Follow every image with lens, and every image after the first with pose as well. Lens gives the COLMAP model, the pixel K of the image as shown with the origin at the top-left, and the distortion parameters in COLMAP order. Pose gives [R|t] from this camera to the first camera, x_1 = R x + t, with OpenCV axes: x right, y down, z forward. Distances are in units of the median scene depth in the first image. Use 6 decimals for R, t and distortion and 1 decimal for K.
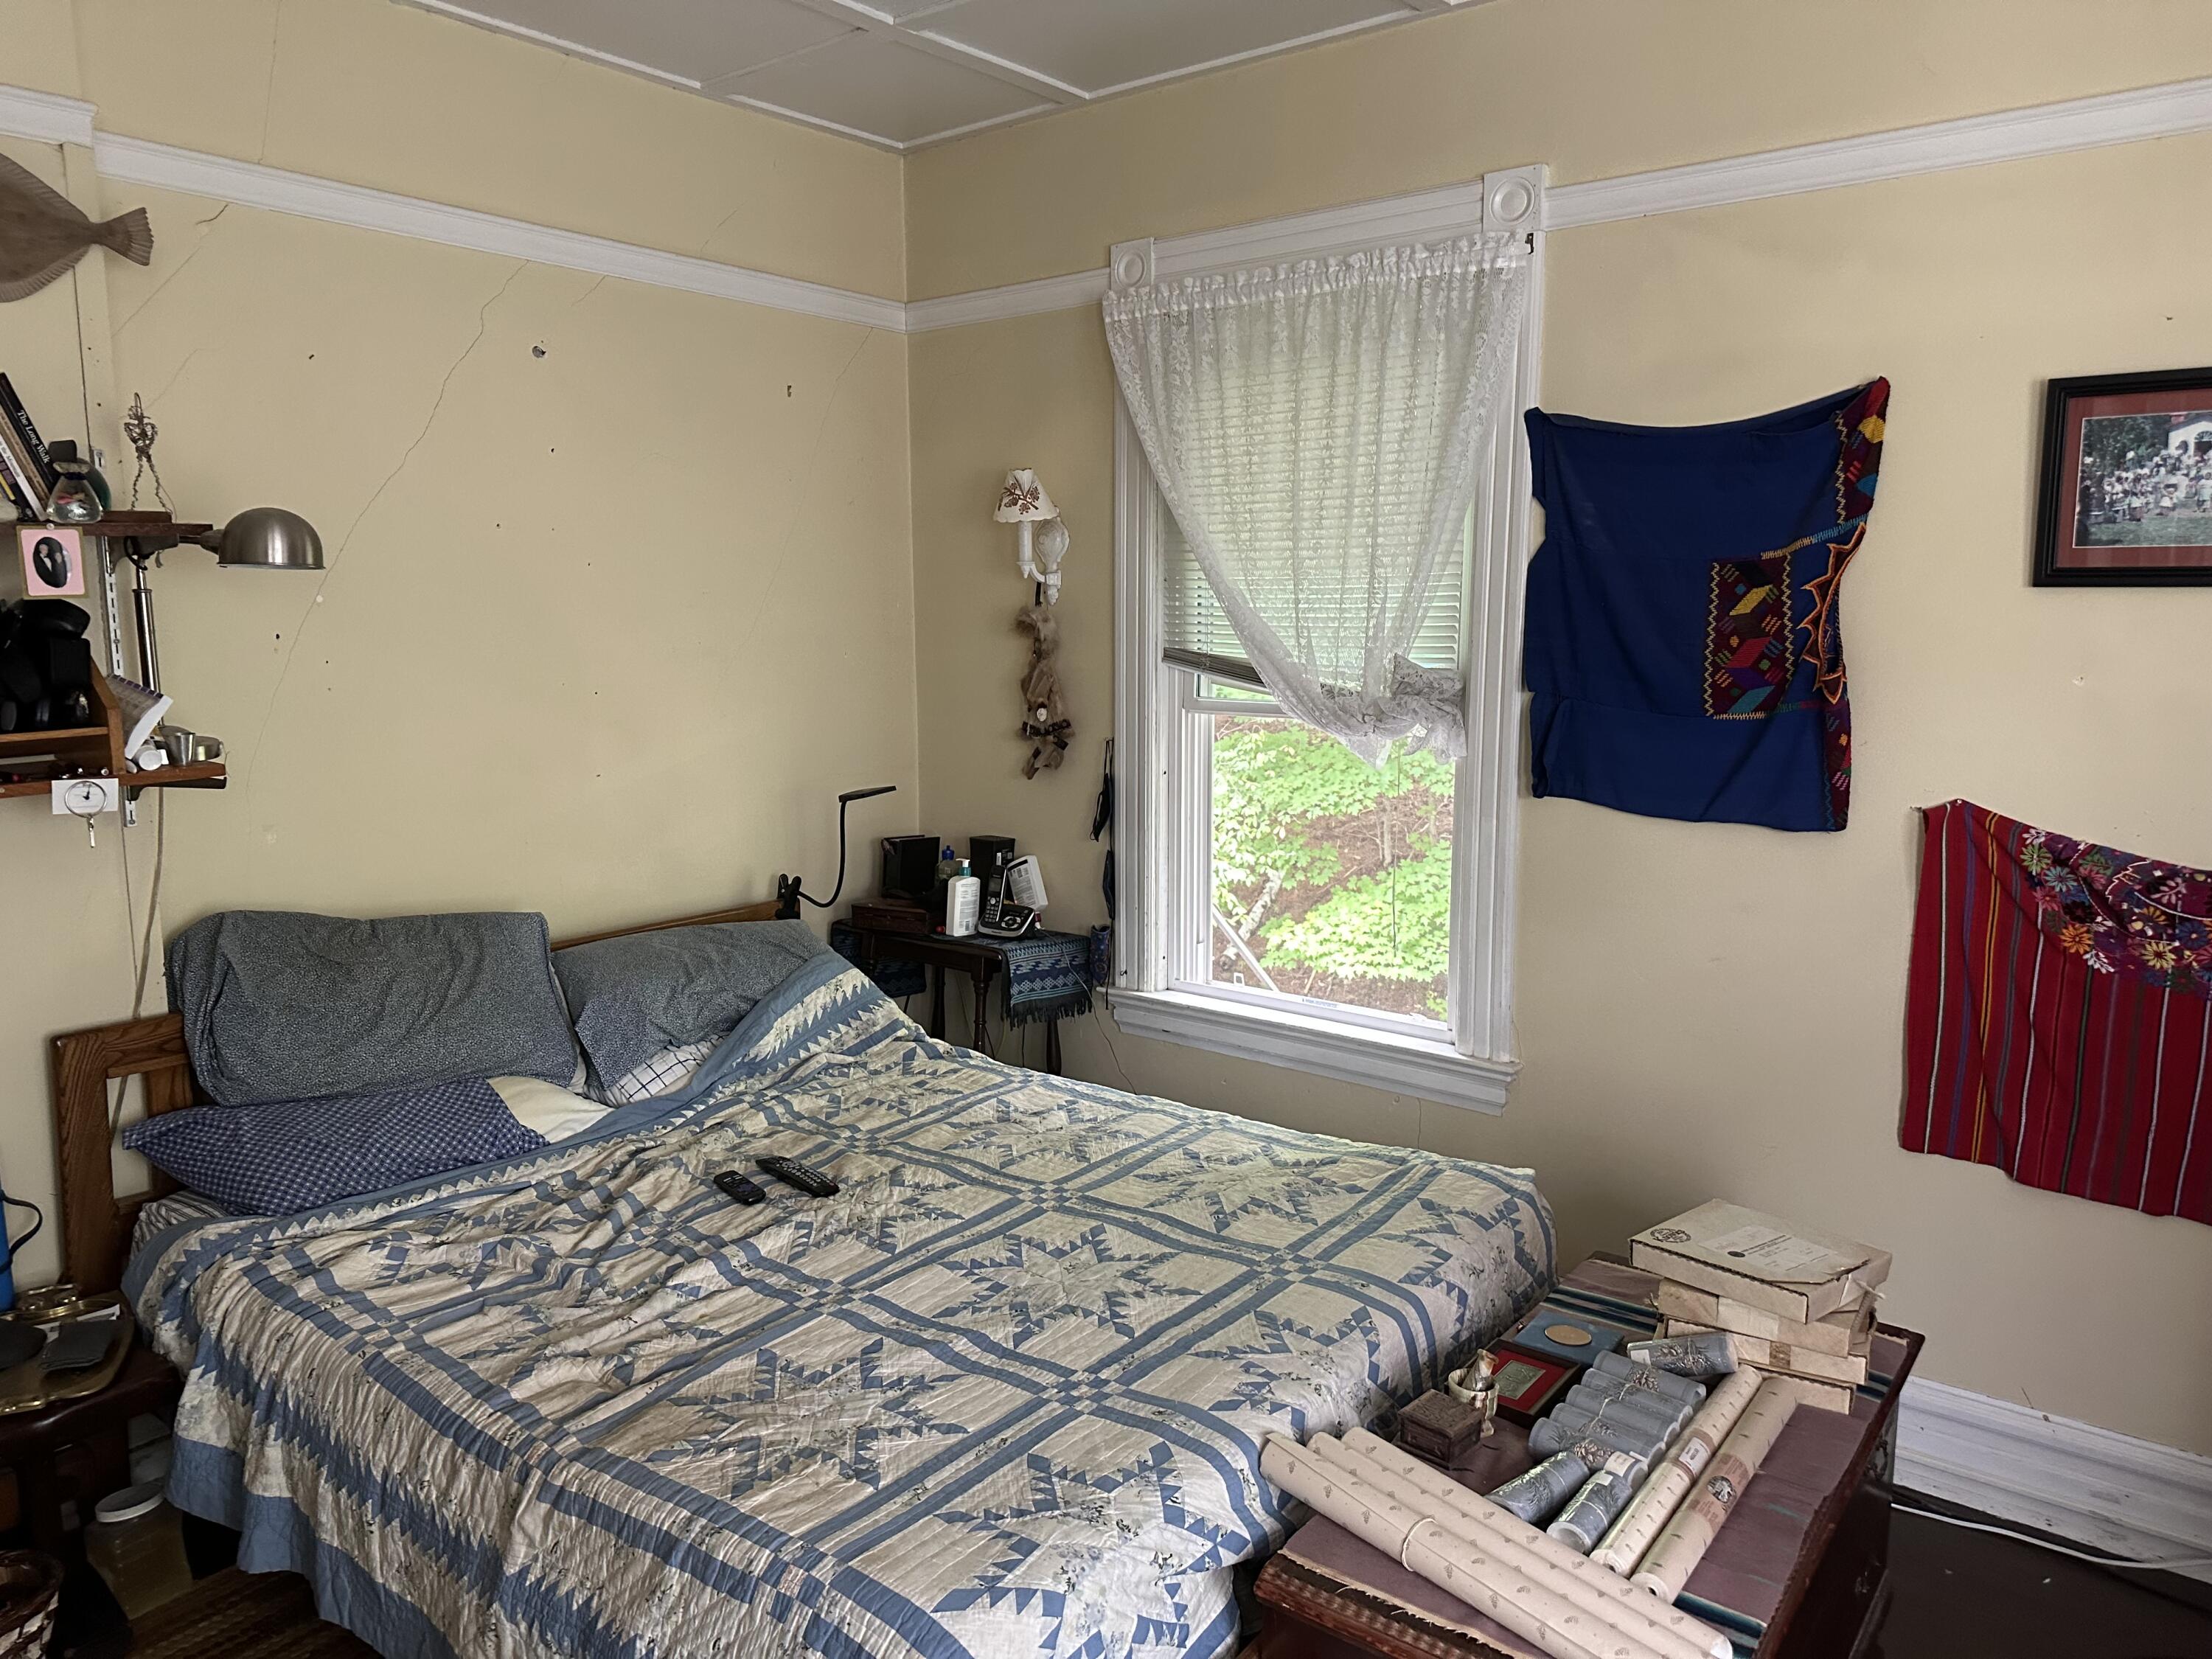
lens RADIAL K [[1565.7, 0, 1106.0], [0, 1565.7, 829.5], [0, 0, 1]] dist [0.125994, -0.179485]
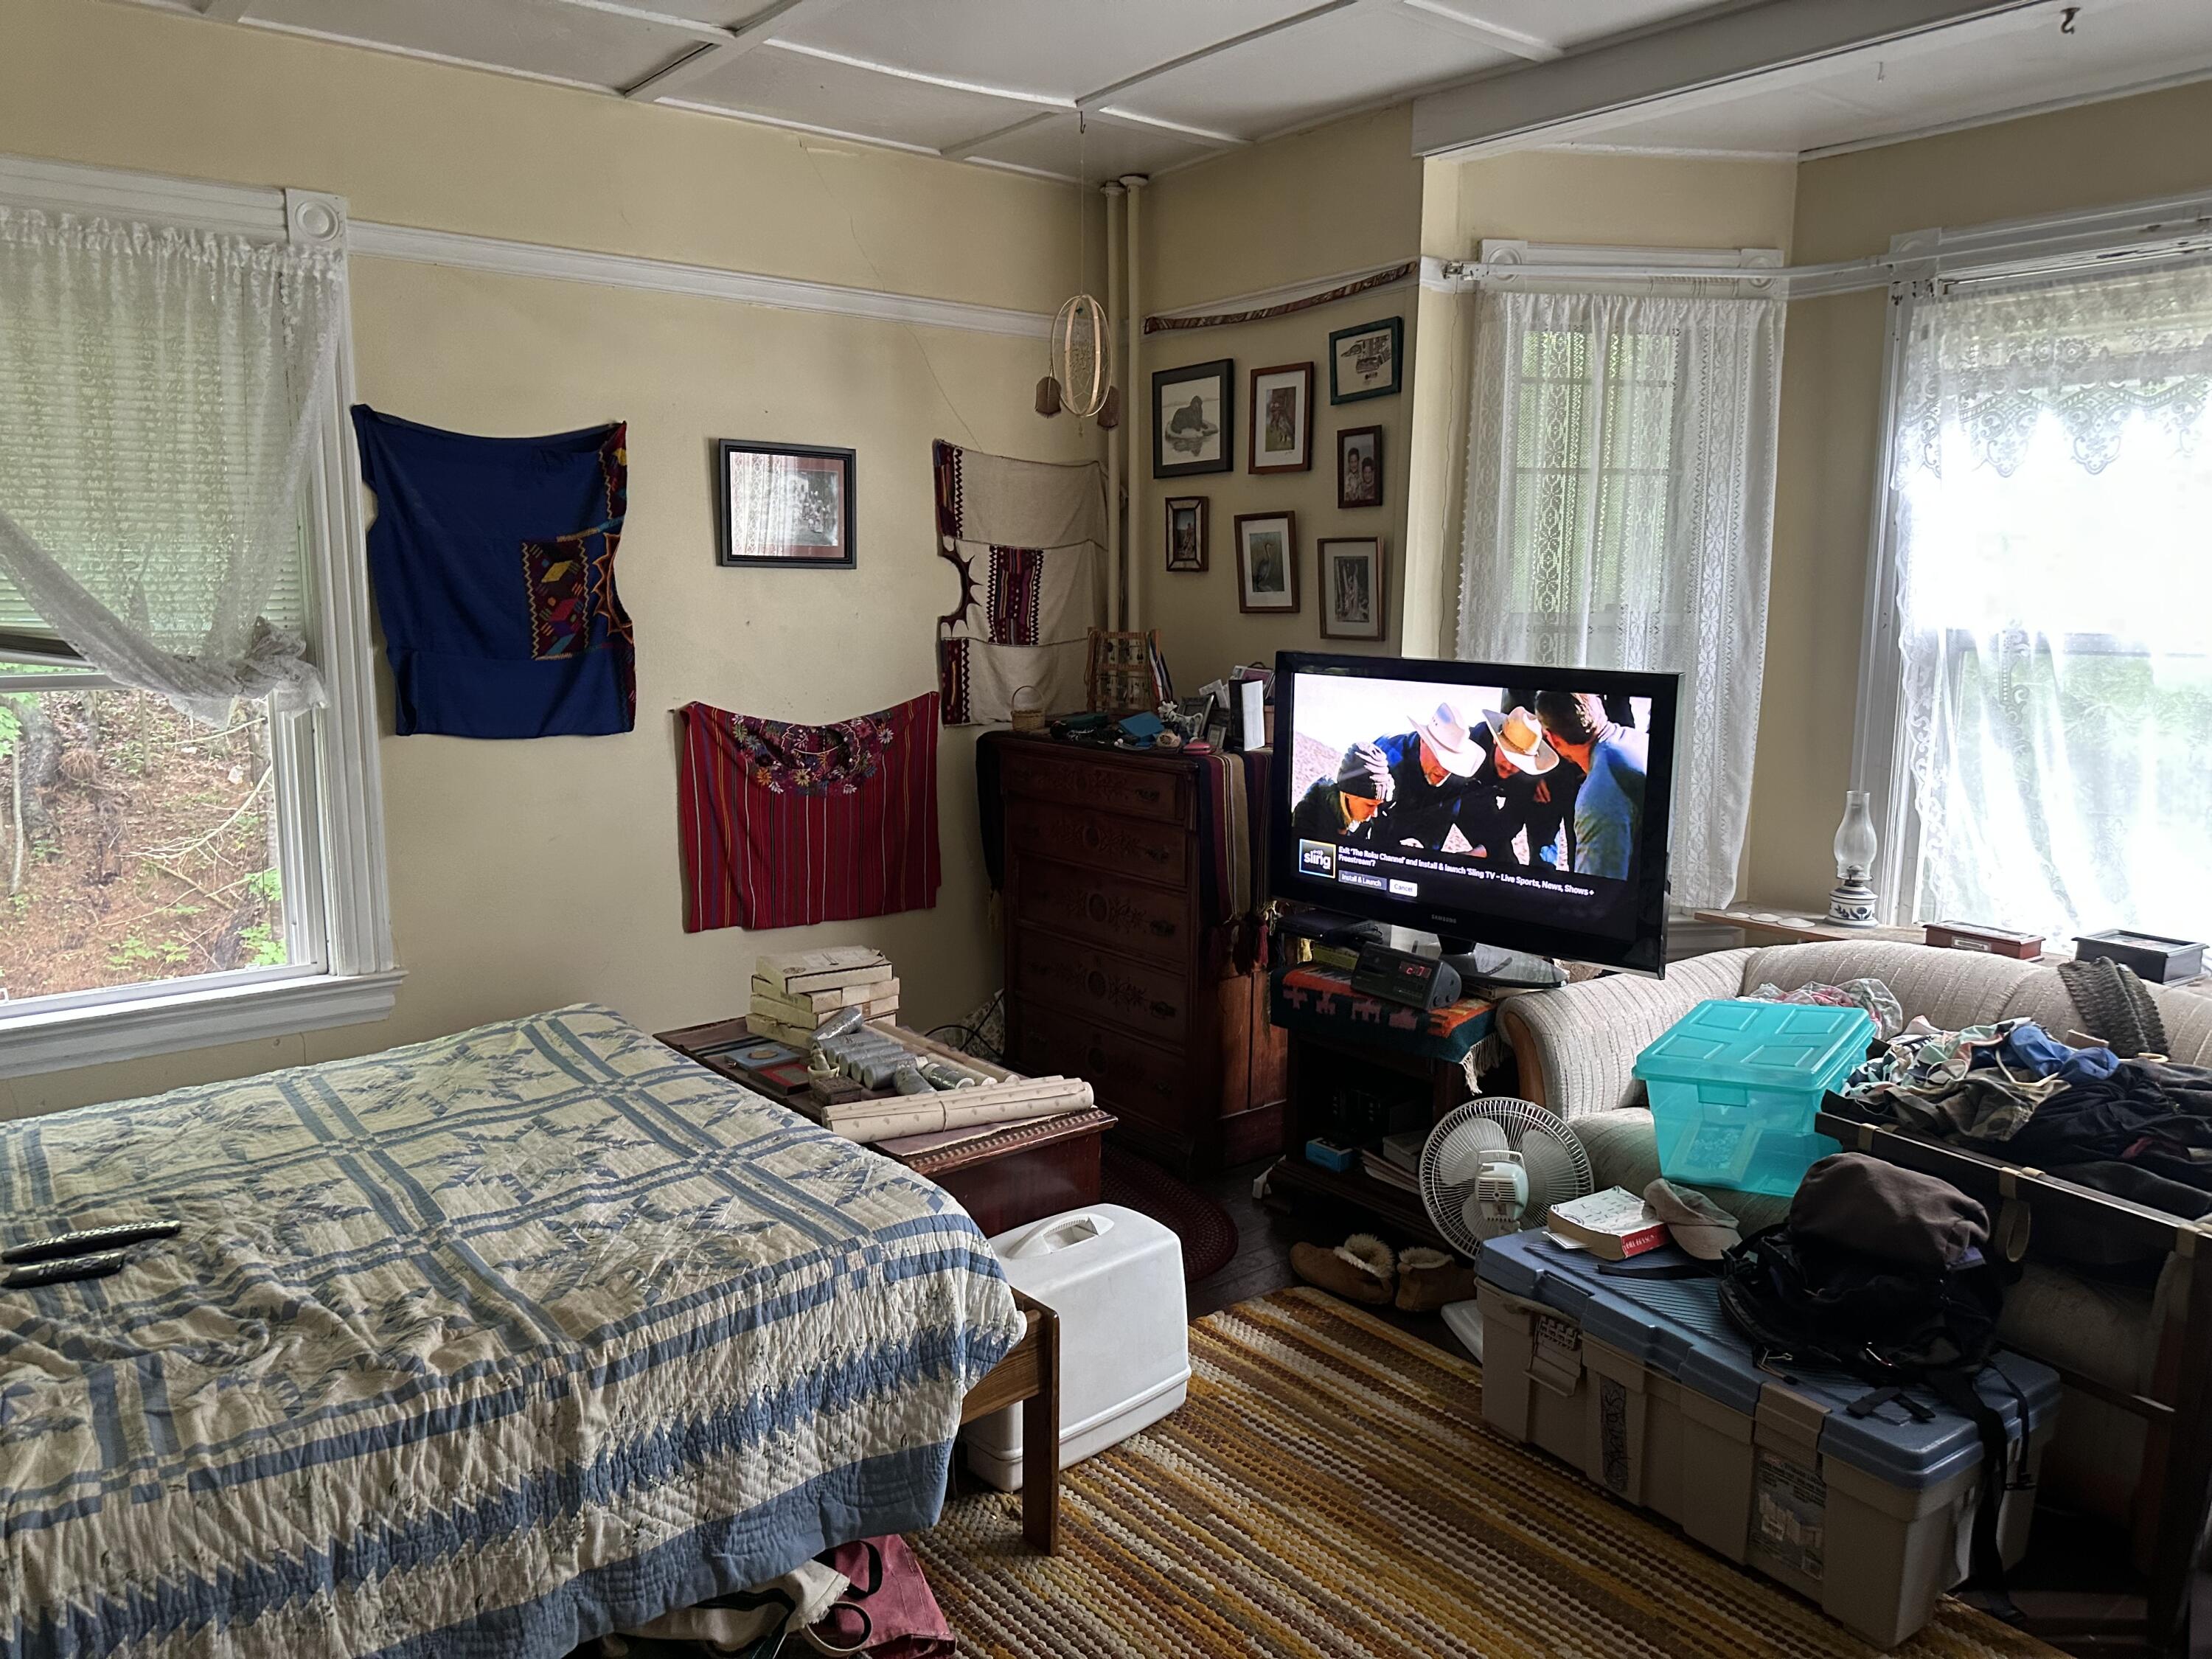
lens RADIAL K [[1565.7, 0, 1106.0], [0, 1565.7, 829.5], [0, 0, 1]] dist [0.125994, -0.179485]
pose [[0.205987, -0.144782, 0.967785, -0.918168], [0.141785, 0.982973, 0.116876, -0.019511], [-0.968229, 0.113143, 0.223007, 0.279523]]
